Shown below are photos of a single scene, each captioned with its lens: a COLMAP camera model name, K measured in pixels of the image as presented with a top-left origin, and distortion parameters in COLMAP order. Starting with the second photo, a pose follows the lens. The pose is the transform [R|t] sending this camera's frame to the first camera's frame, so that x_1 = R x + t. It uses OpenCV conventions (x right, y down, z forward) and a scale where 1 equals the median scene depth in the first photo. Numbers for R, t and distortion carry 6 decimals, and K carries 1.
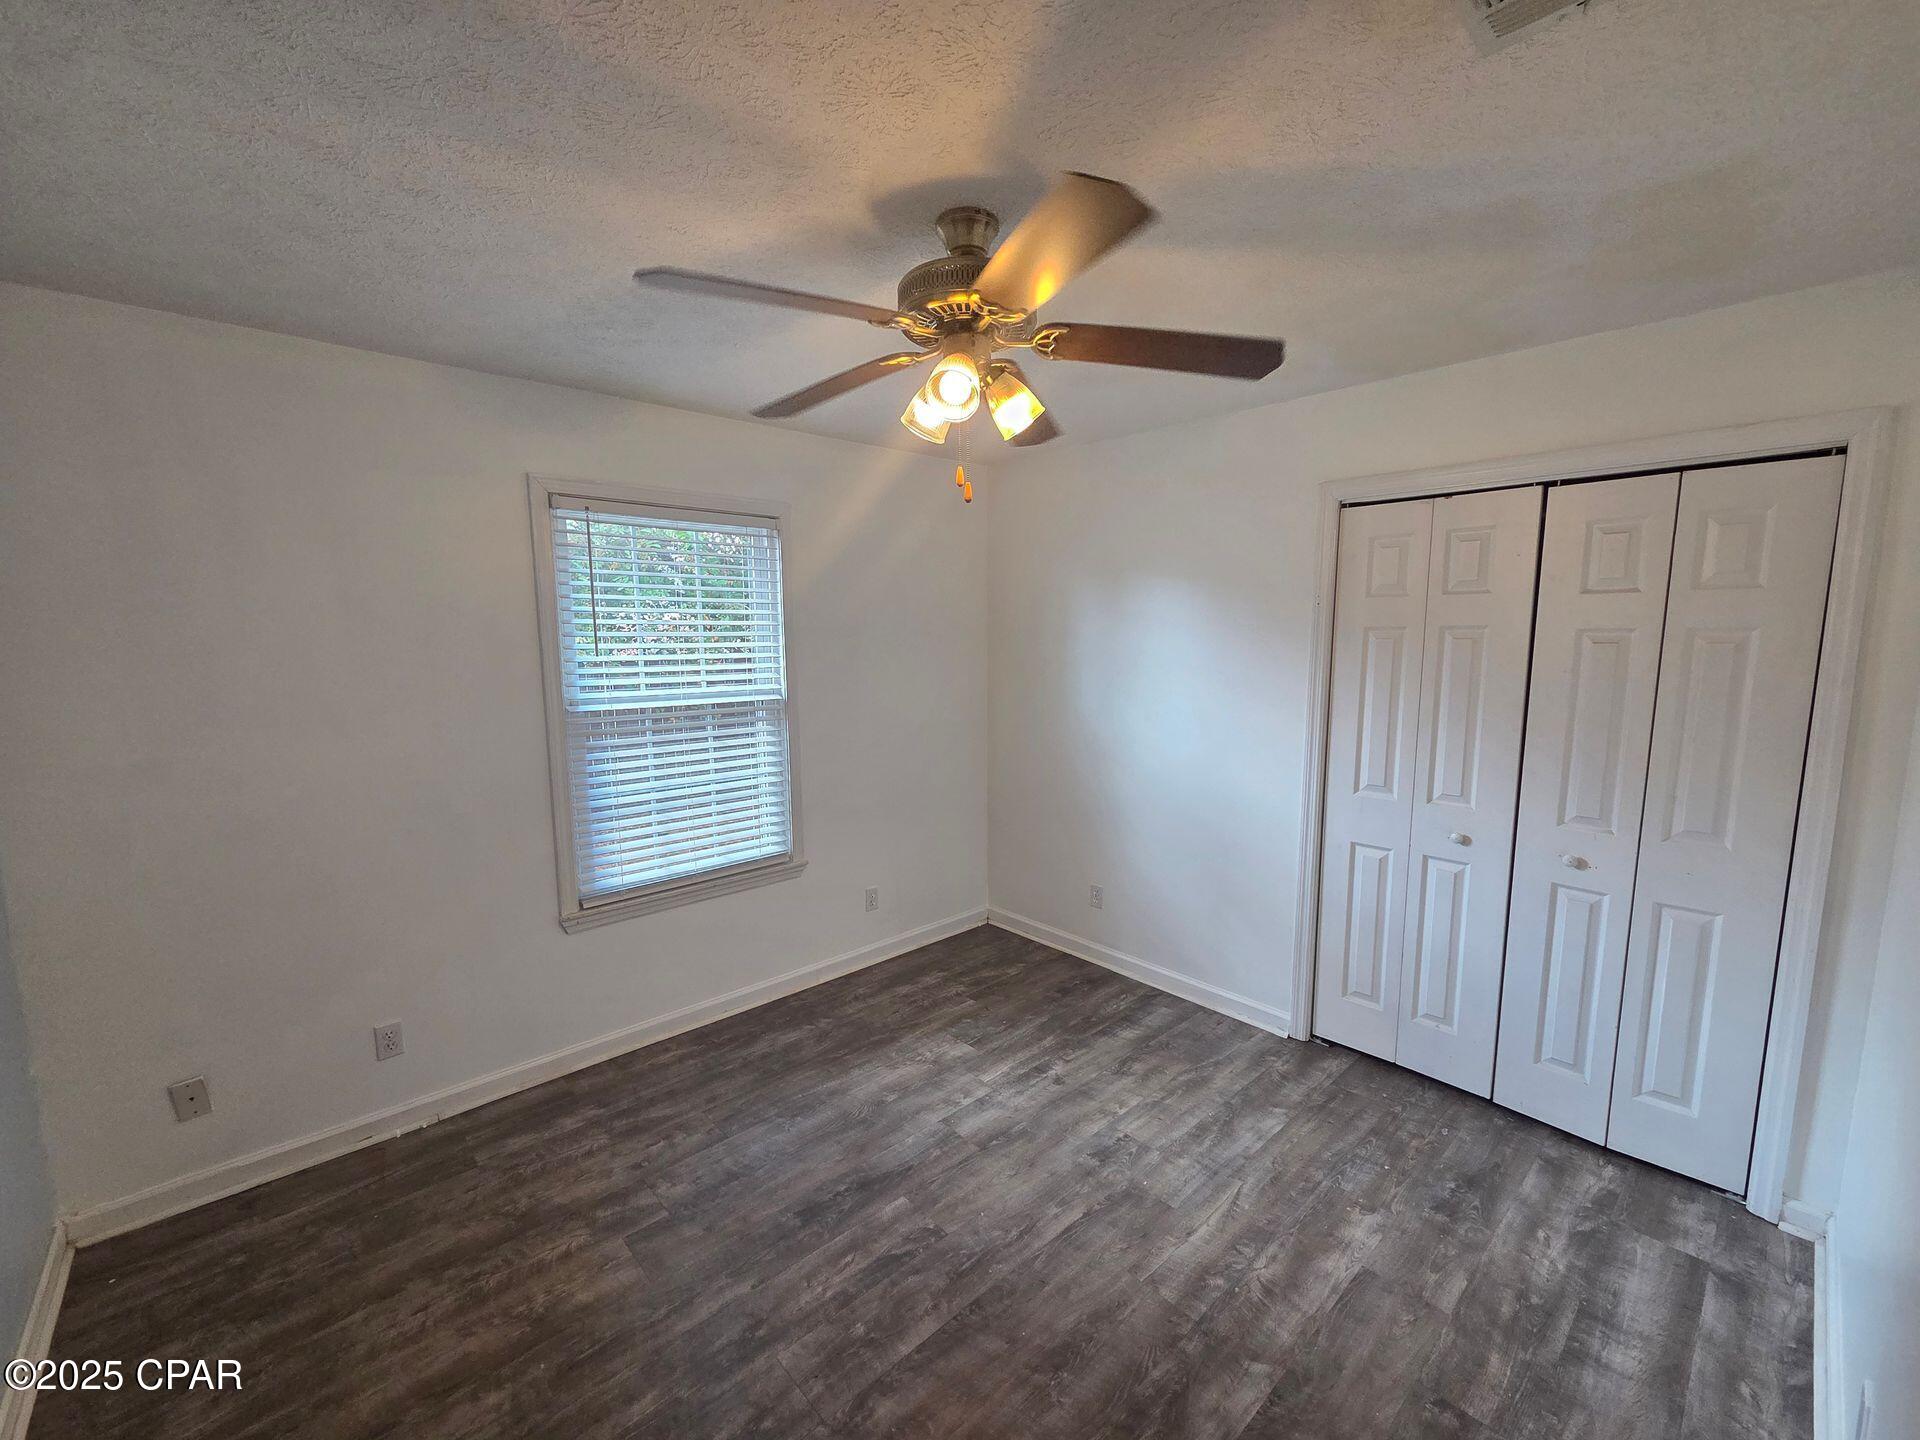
lens RADIAL K [[788.9, 0, 976.4], [0, 788.9, 733.9], [0, 0, 1]] dist [0.002839, 0.001542]
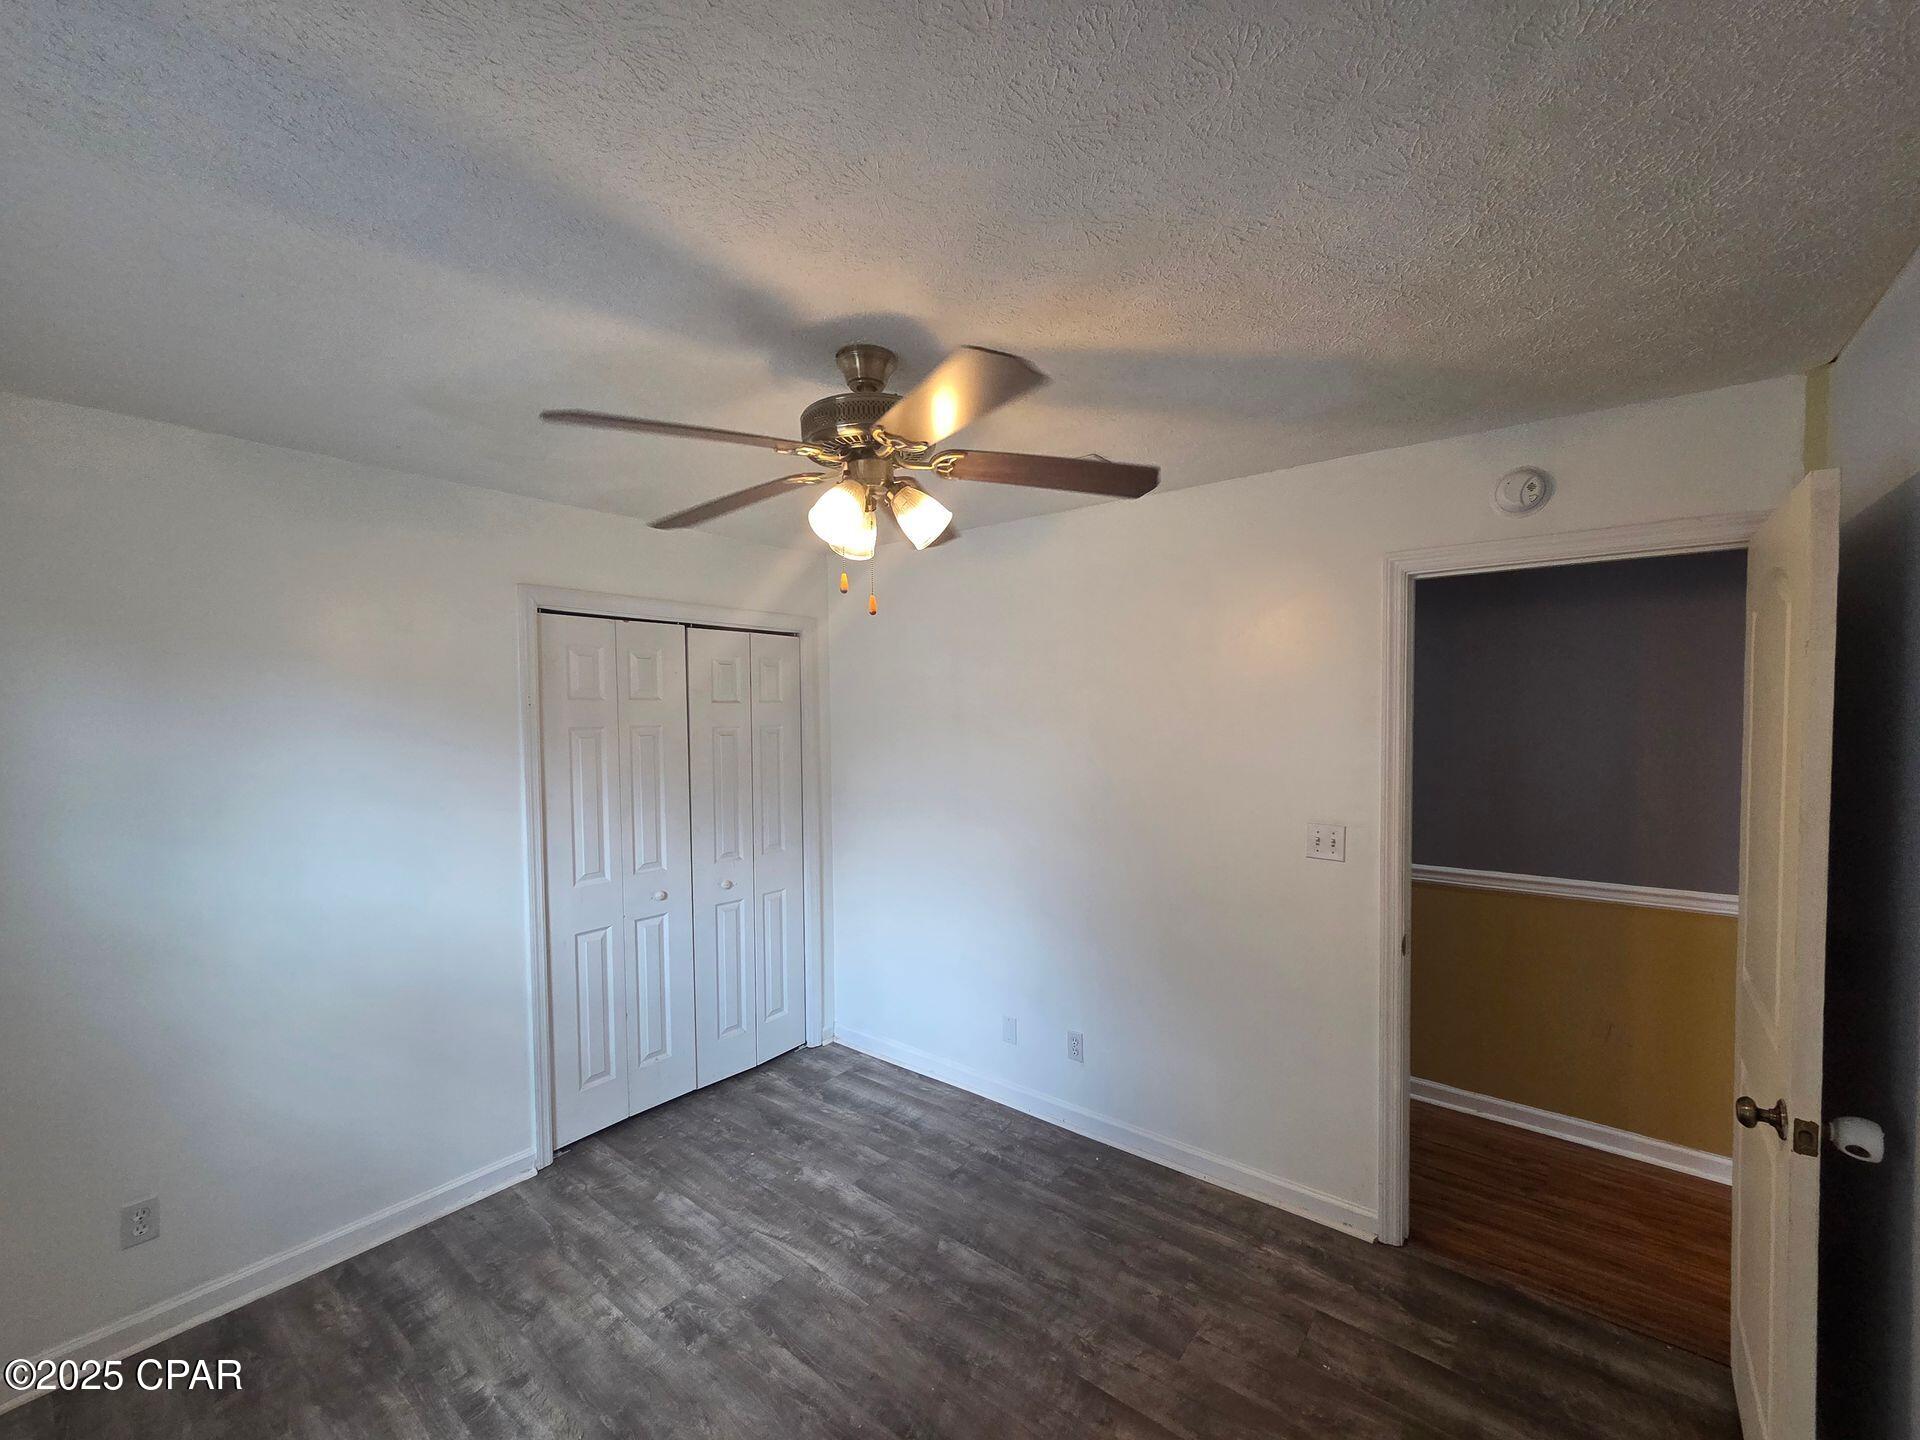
lens RADIAL K [[788.9, 0, 962.4], [0, 788.9, 731.9], [0, 0, 1]] dist [0.002839, 0.001542]
pose [[-0.149613, -0.022725, 0.988483, -0.767605], [0.137075, 0.989605, 0.043498, -0.125330], [-0.979197, 0.142004, -0.144943, 0.773323]]
